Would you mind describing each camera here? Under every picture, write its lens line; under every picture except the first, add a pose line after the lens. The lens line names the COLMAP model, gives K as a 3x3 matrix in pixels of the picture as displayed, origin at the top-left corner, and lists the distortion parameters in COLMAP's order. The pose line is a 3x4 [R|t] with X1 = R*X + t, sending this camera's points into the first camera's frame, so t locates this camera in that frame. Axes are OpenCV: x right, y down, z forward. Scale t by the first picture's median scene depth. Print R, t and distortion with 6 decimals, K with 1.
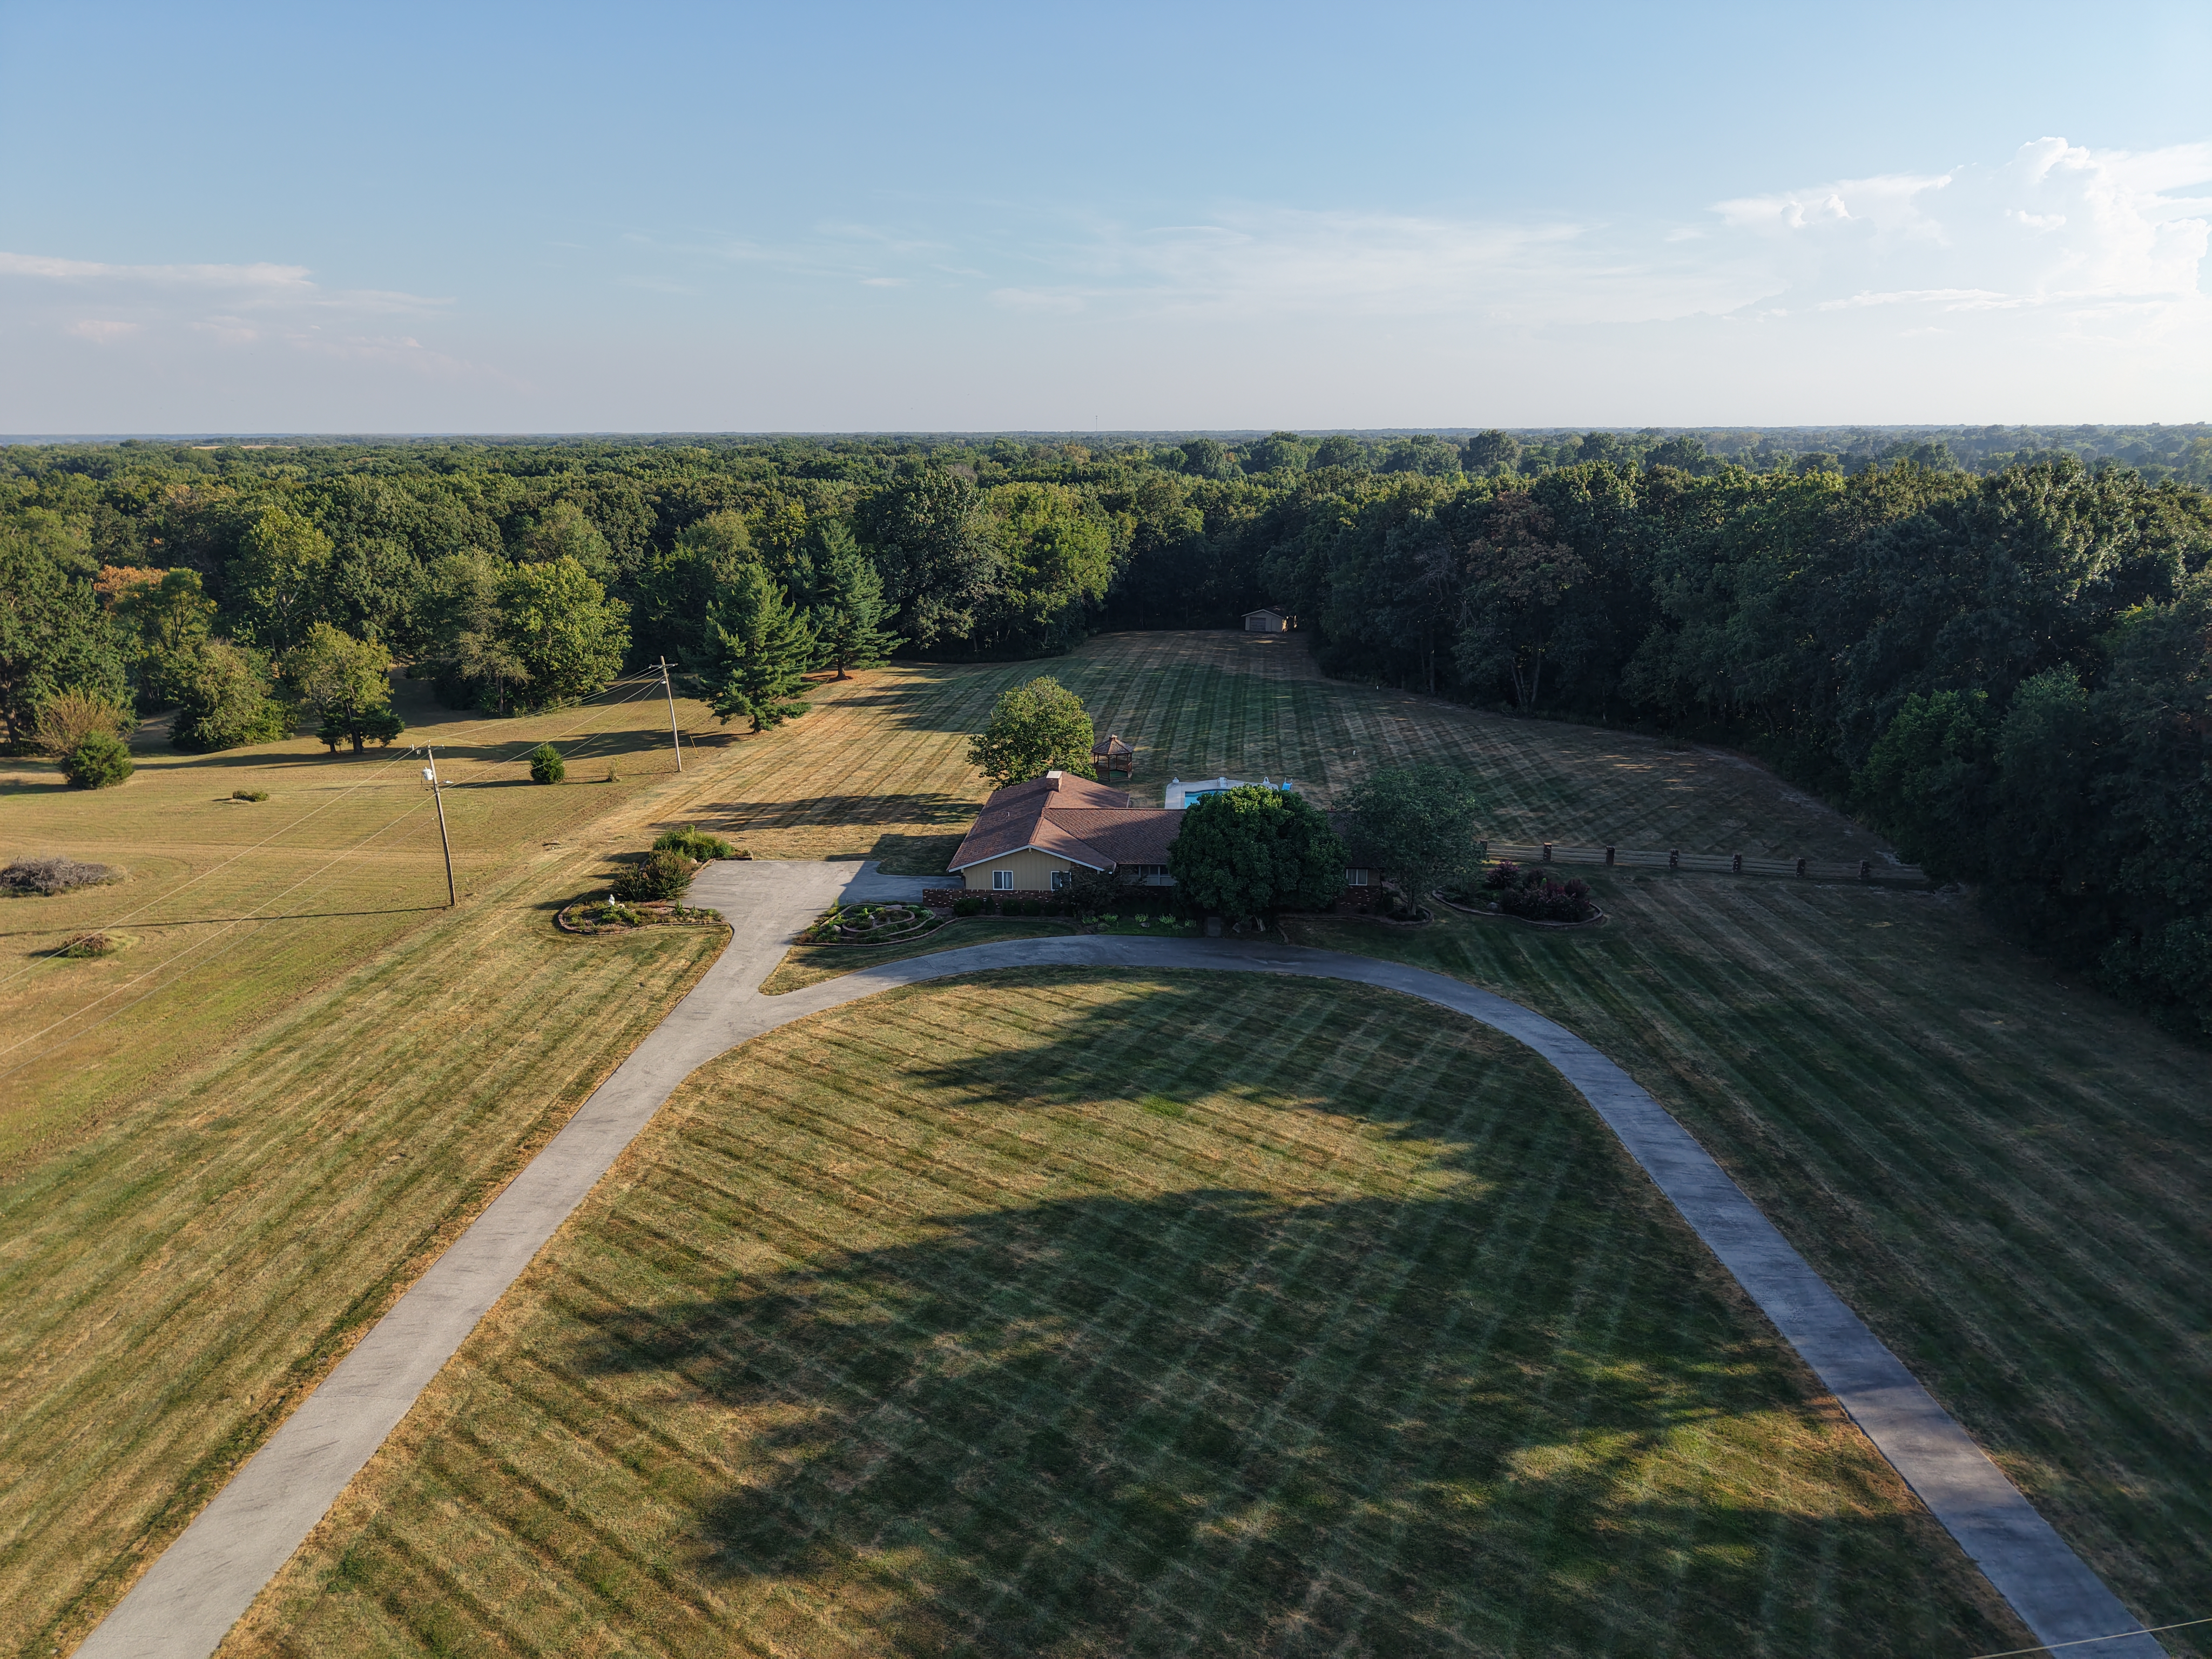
lens RADIAL K [[1499.6, 0, 1129.0], [0, 1499.6, 846.9], [0, 0, 1]] dist [0.026549, -0.034973]
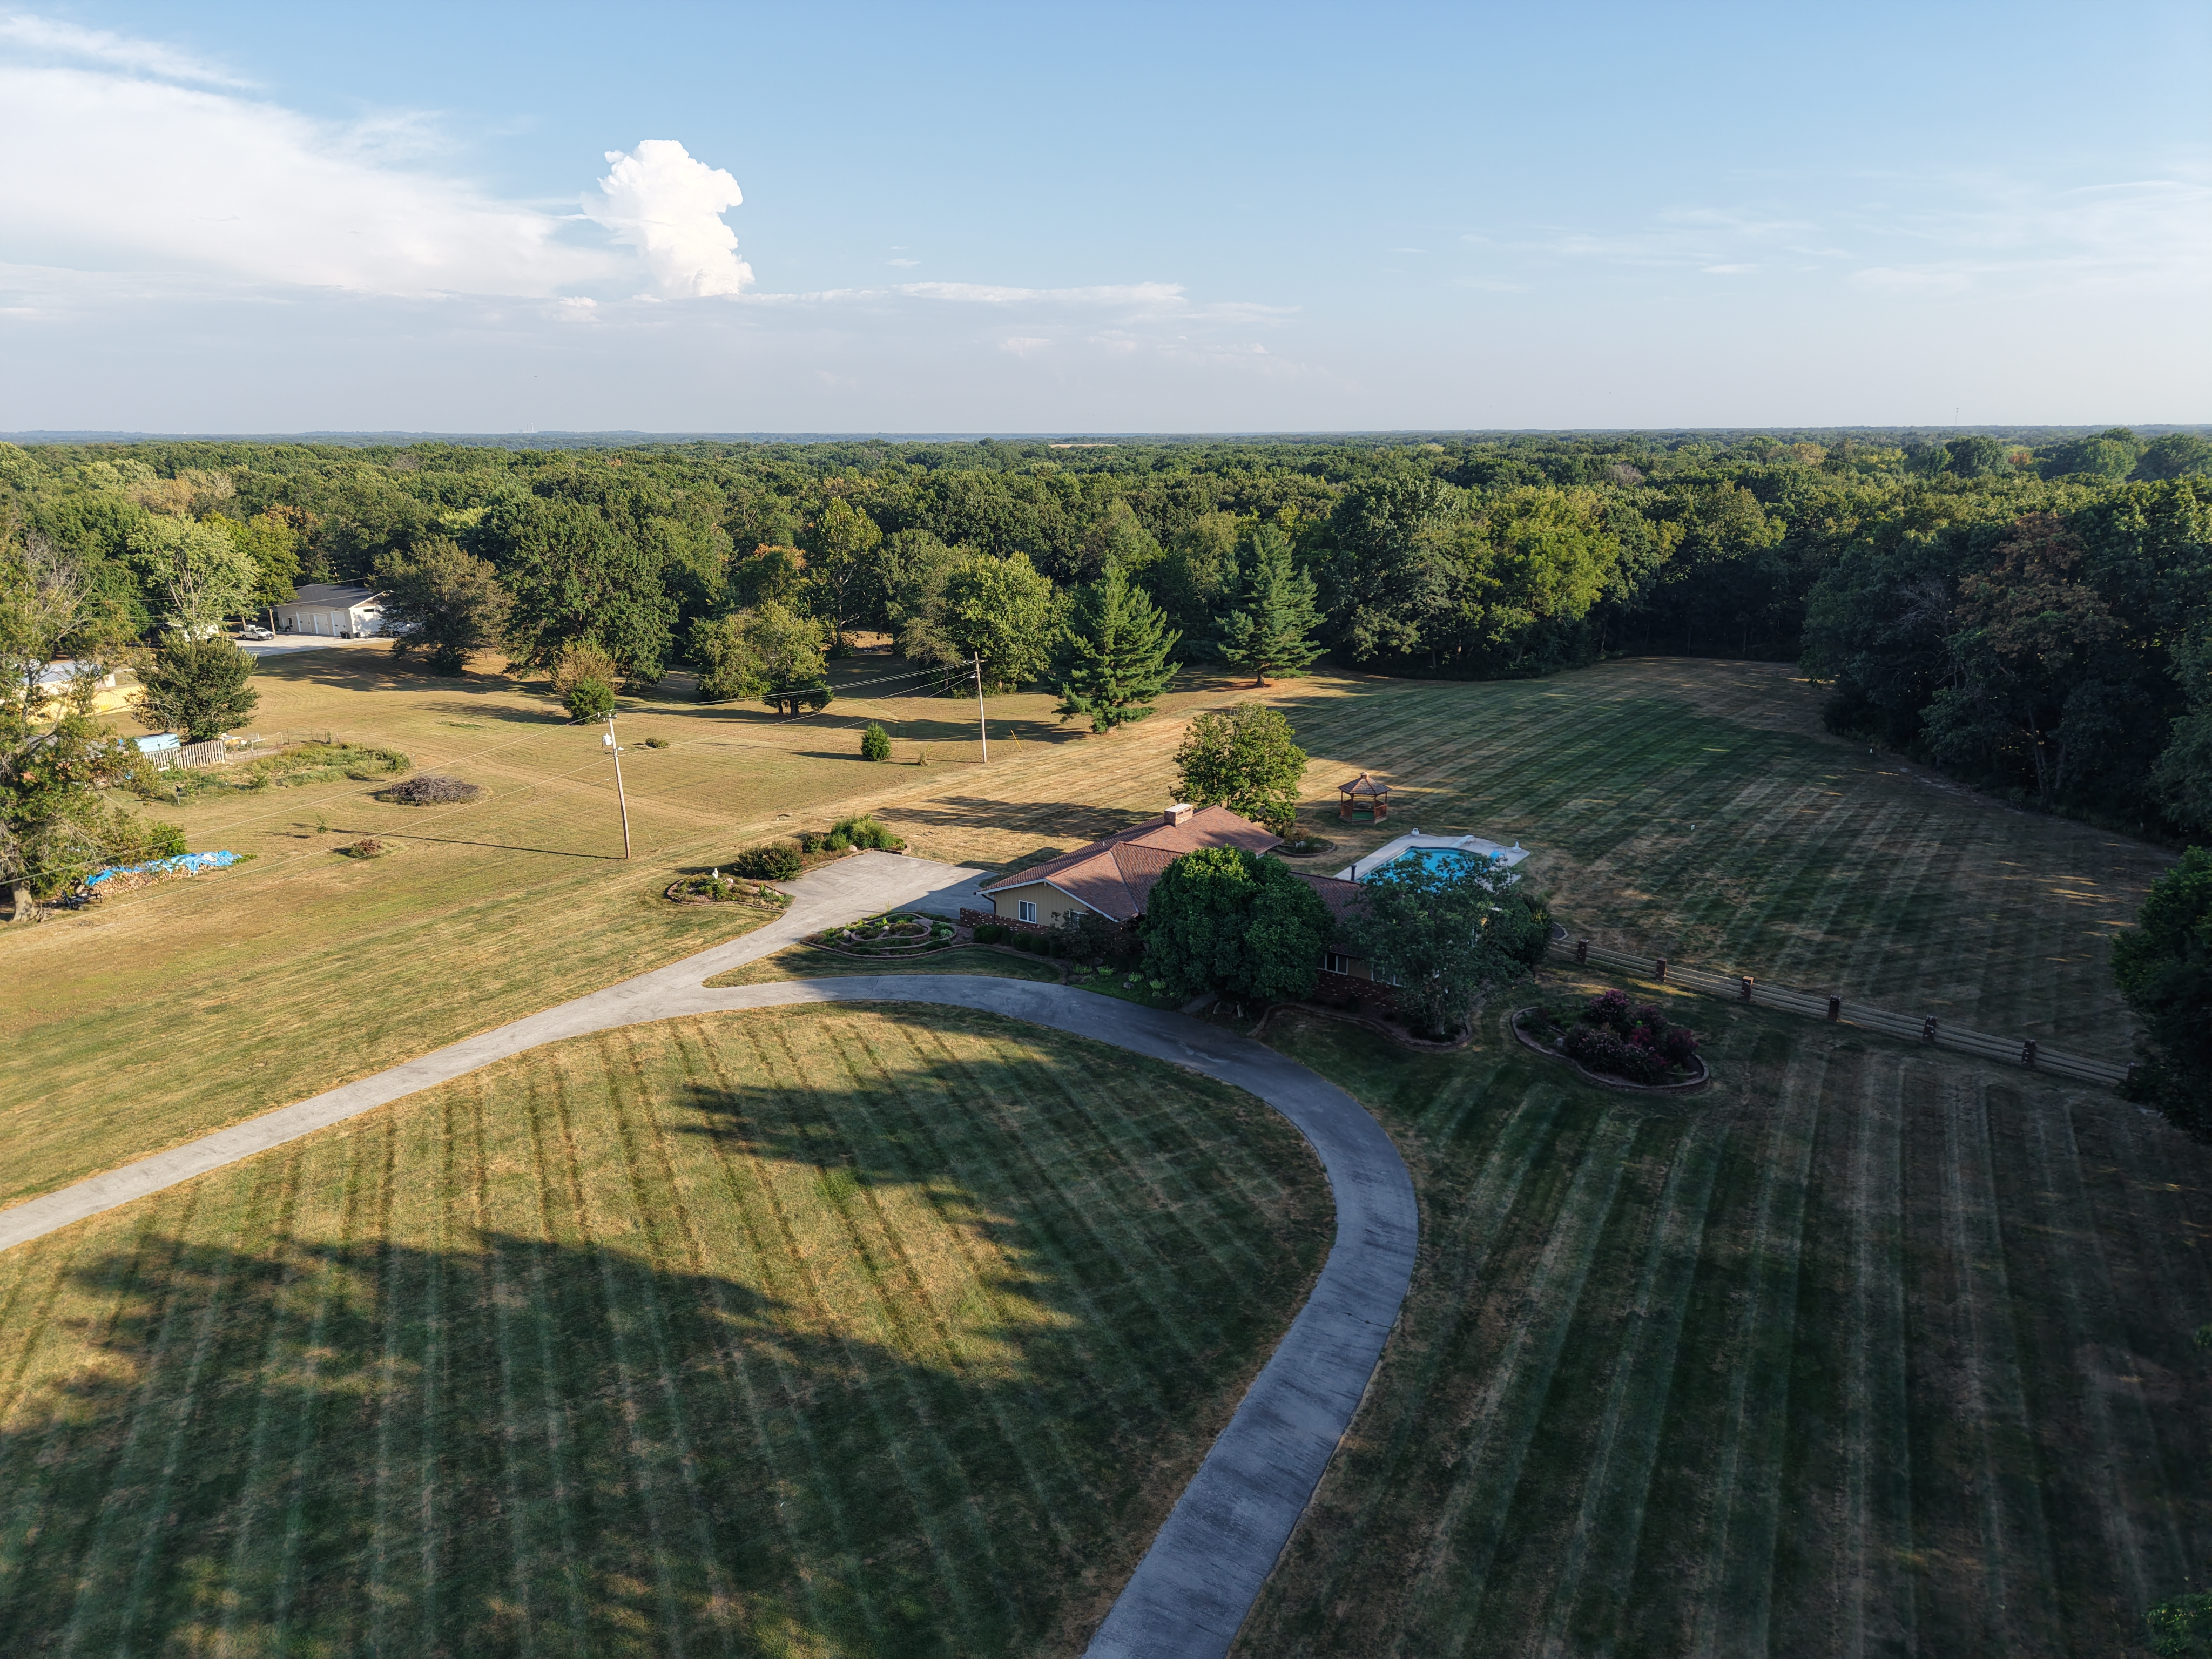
lens RADIAL K [[1499.6, 0, 1114.6], [0, 1499.6, 822.7], [0, 0, 1]] dist [0.026549, -0.034973]
pose [[0.861757, 0.126937, -0.491184, 0.456722], [-0.132982, 0.990857, 0.022757, -0.068119], [0.489582, 0.045708, 0.870758, 0.213638]]
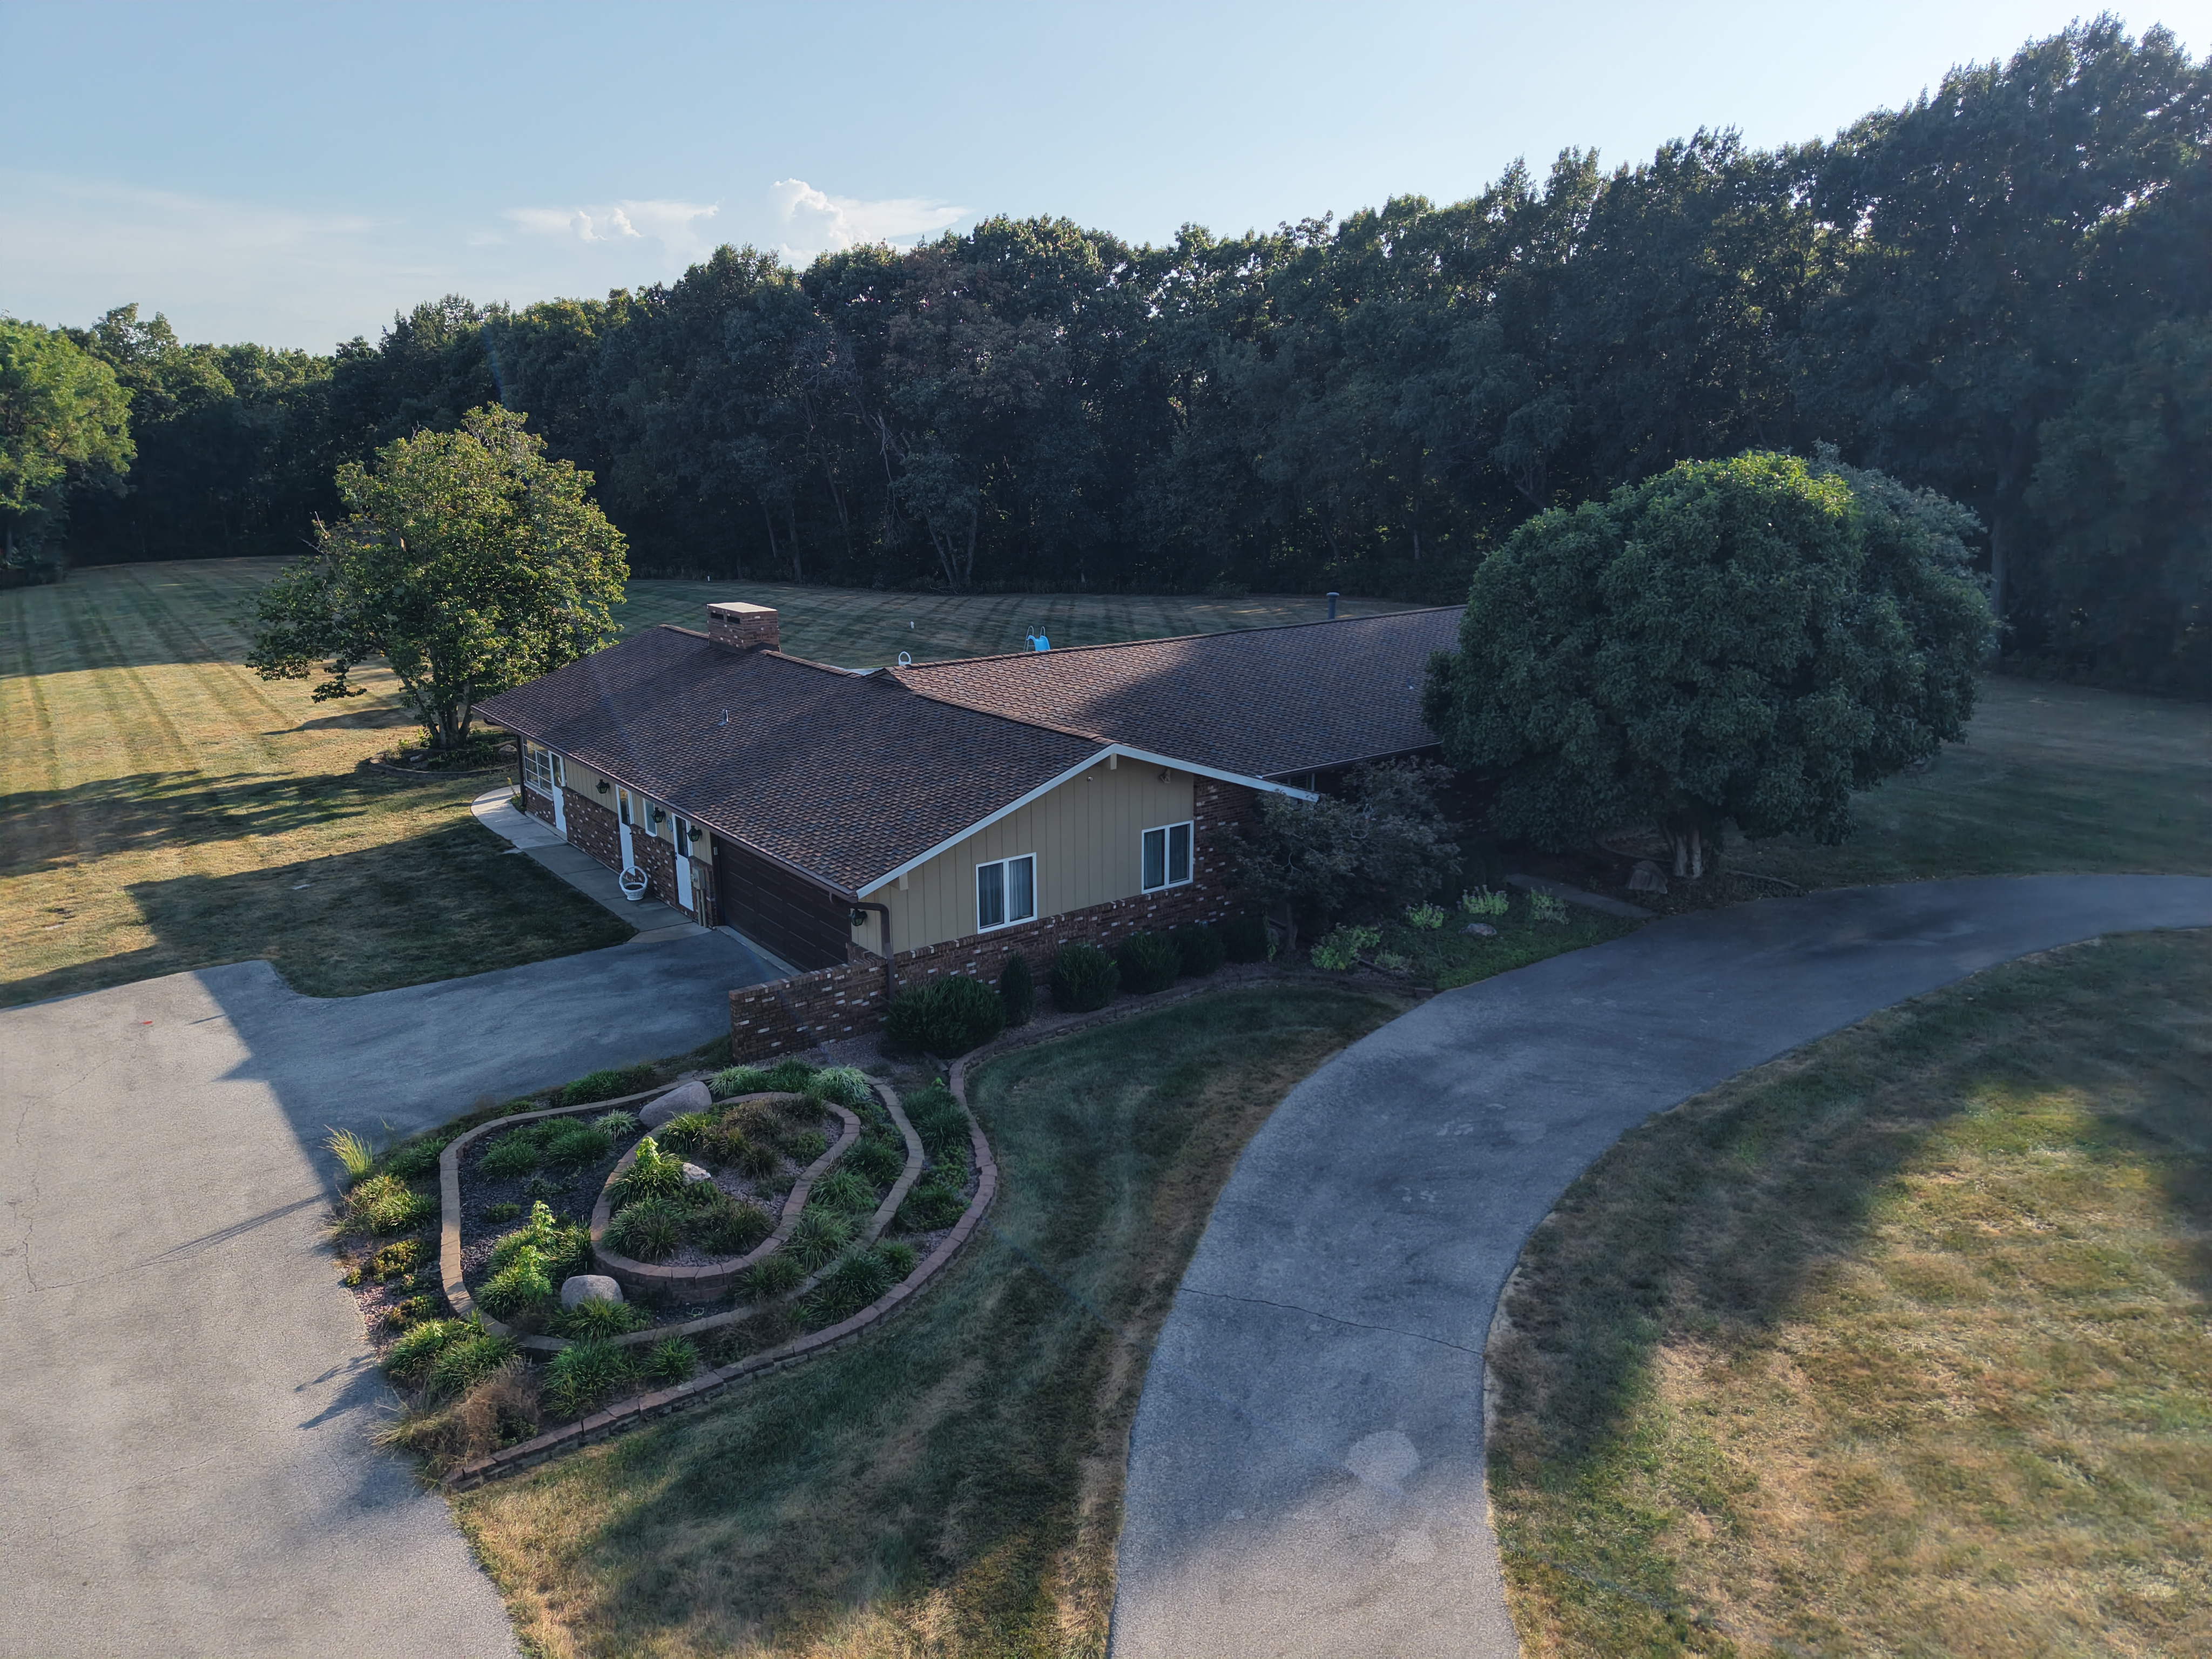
lens RADIAL K [[1499.6, 0, 1127.5], [0, 1499.6, 832.3], [0, 0, 1]] dist [0.026549, -0.034973]
pose [[0.754530, -0.167495, 0.634531, -0.261058], [0.176698, 0.983026, 0.049371, 0.000218], [-0.632030, 0.074869, 0.771319, 0.831649]]
